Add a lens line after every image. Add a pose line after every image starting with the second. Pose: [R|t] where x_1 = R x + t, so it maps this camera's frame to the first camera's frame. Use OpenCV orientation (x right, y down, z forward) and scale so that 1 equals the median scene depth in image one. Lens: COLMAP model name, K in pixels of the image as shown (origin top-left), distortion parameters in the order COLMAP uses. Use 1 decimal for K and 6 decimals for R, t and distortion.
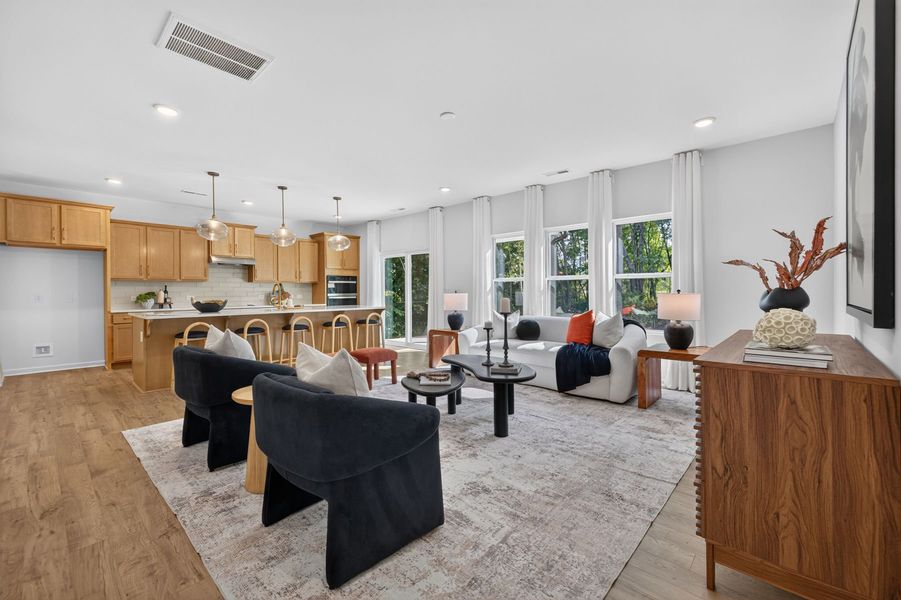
lens RADIAL K [[381.7, 0, 450.5], [0, 381.7, 300.0], [0, 0, 1]] dist [0.017034, -0.000131]
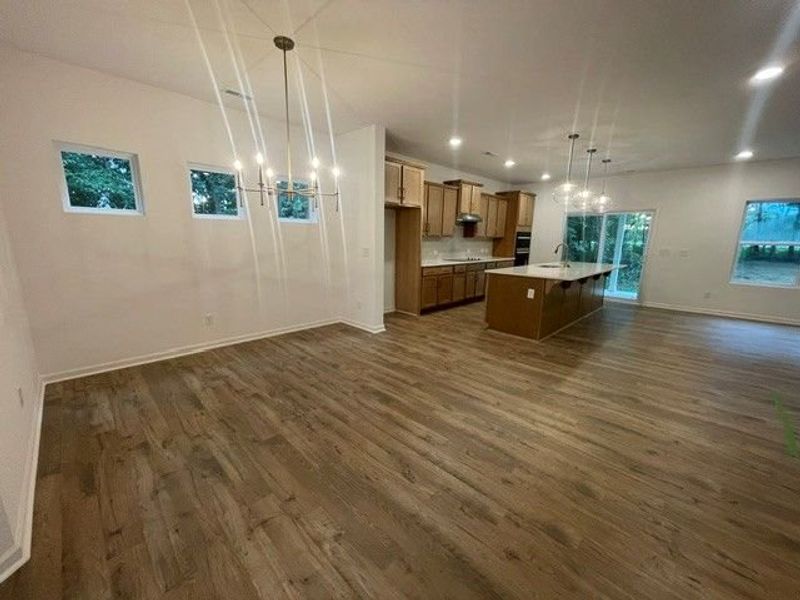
lens RADIAL K [[337.1, 0, 399.4], [0, 337.1, 305.4], [0, 0, 1]] dist [-0.001333, -0.000024]
pose [[0.998639, 0.031007, -0.041940, -0.915193], [-0.023402, 0.984991, 0.171010, -0.021489], [0.046613, -0.169796, 0.984376, 0.011971]]
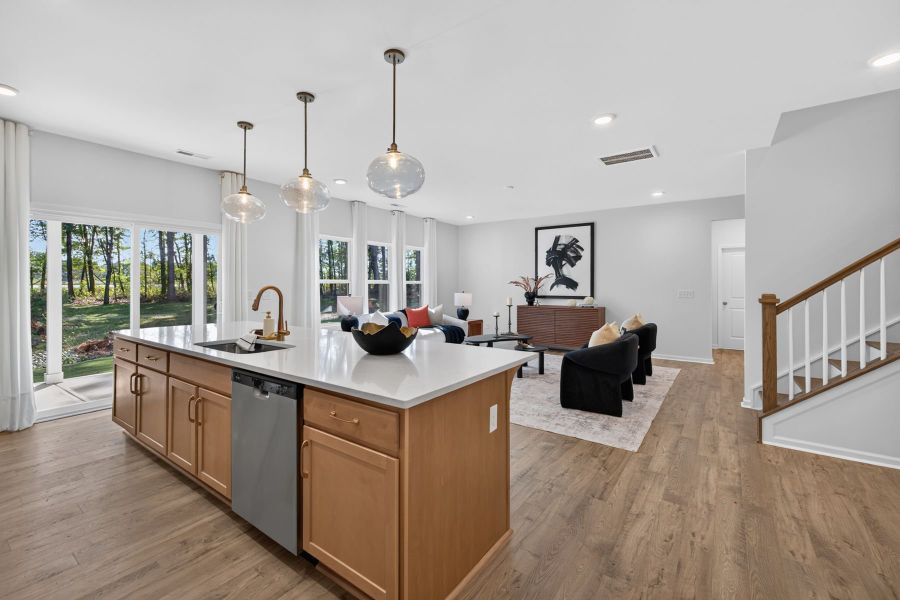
lens RADIAL K [[380.2, 0, 449.8], [0, 380.2, 285.8], [0, 0, 1]] dist [0.014559, -0.000116]
pose [[-0.124308, 0.002939, 0.992239, -0.970451], [0.017811, 0.999841, -0.000730, -0.037927], [-0.992084, 0.017582, -0.124341, 0.882021]]
